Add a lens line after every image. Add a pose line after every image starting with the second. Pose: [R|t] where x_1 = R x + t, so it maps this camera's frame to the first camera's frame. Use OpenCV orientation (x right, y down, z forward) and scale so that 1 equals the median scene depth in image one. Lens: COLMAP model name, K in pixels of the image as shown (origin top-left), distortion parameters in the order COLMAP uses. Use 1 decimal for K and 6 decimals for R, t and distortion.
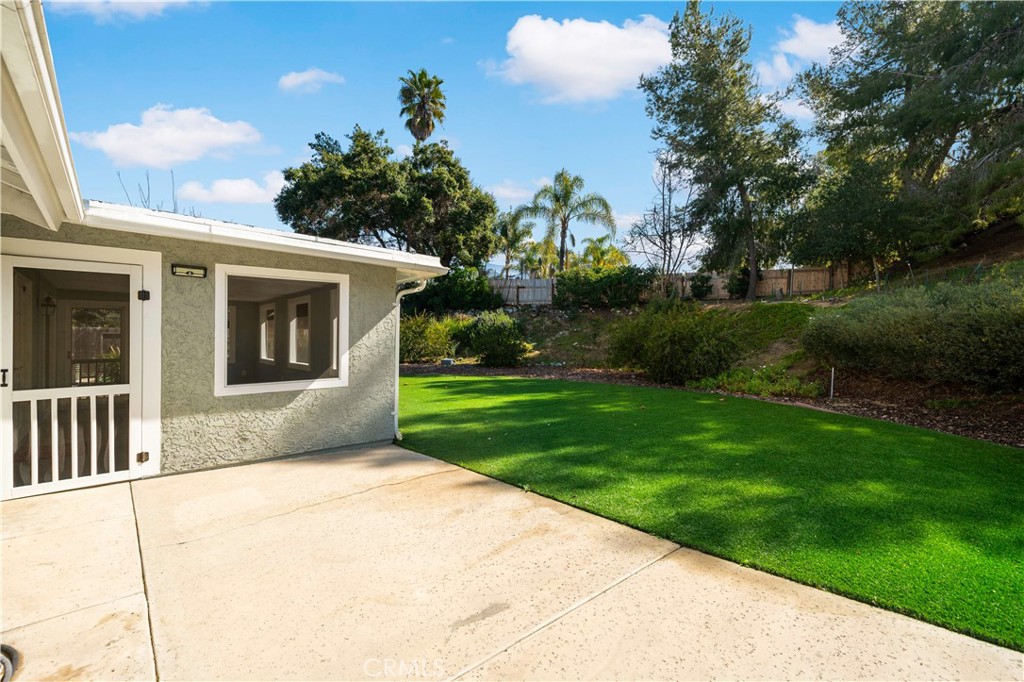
lens RADIAL K [[443.6, 0, 501.8], [0, 443.6, 342.5], [0, 0, 1]] dist [-0.006332, 0.000611]
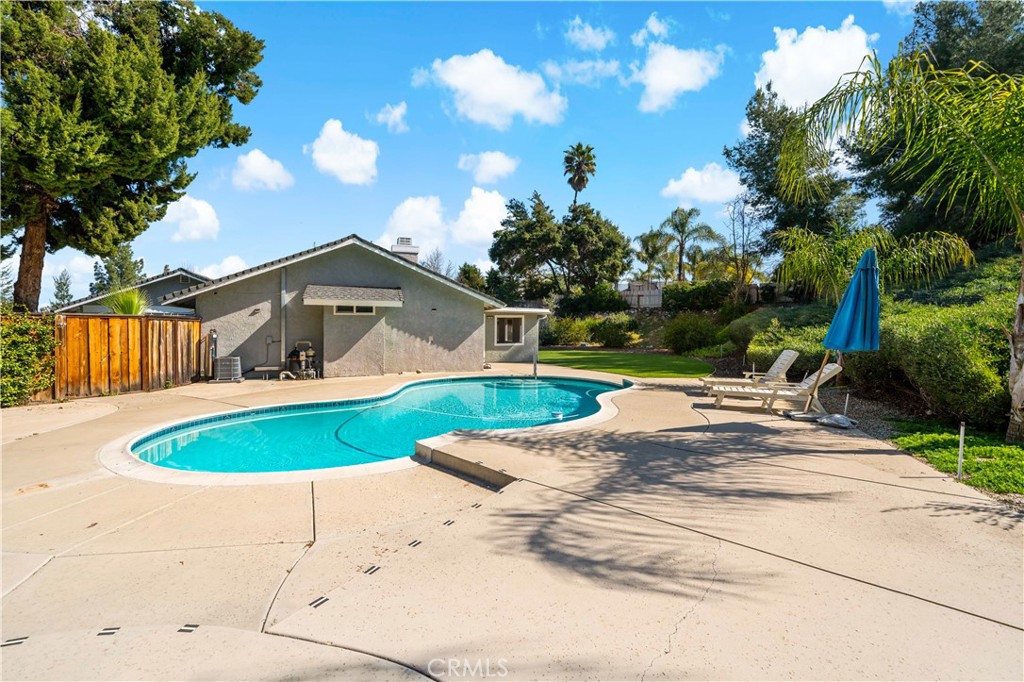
lens RADIAL K [[443.6, 0, 506.4], [0, 443.6, 336.6], [0, 0, 1]] dist [-0.006332, 0.000611]
pose [[0.922714, 0.005330, -0.385449, 0.240090], [-0.002436, 0.999965, 0.007997, -0.000564], [0.385478, -0.006440, 0.922695, -0.626741]]
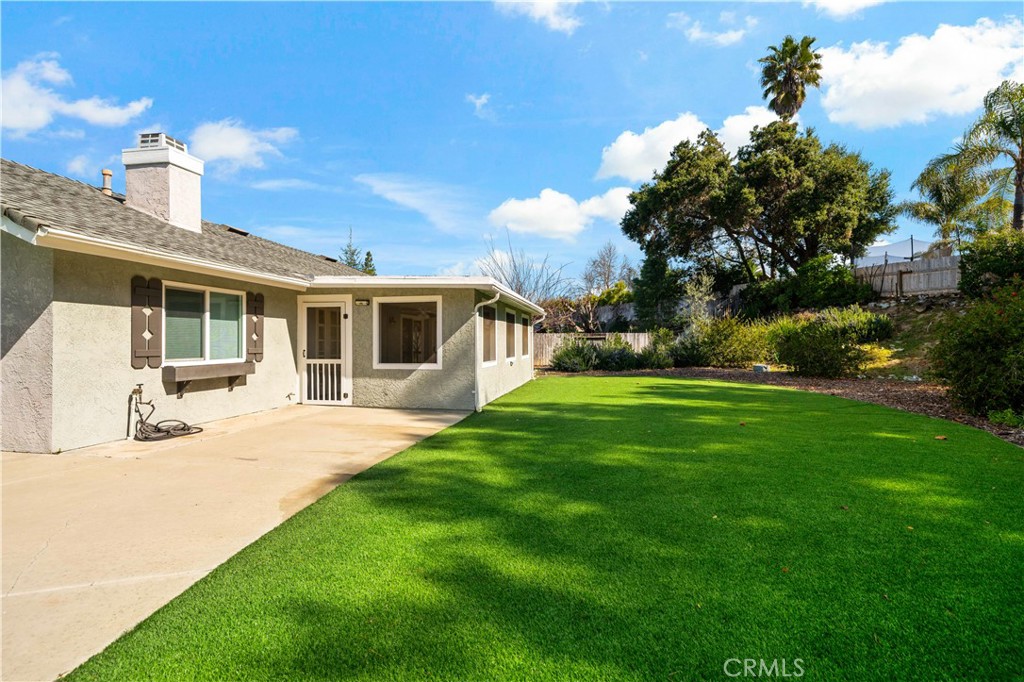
lens RADIAL K [[443.6, 0, 518.4], [0, 443.6, 336.7], [0, 0, 1]] dist [-0.006332, 0.000611]
pose [[0.629080, -0.005017, -0.777325, 0.249300], [-0.013581, 0.999756, -0.017444, 0.002604], [0.777222, 0.021531, 0.628858, 0.064082]]
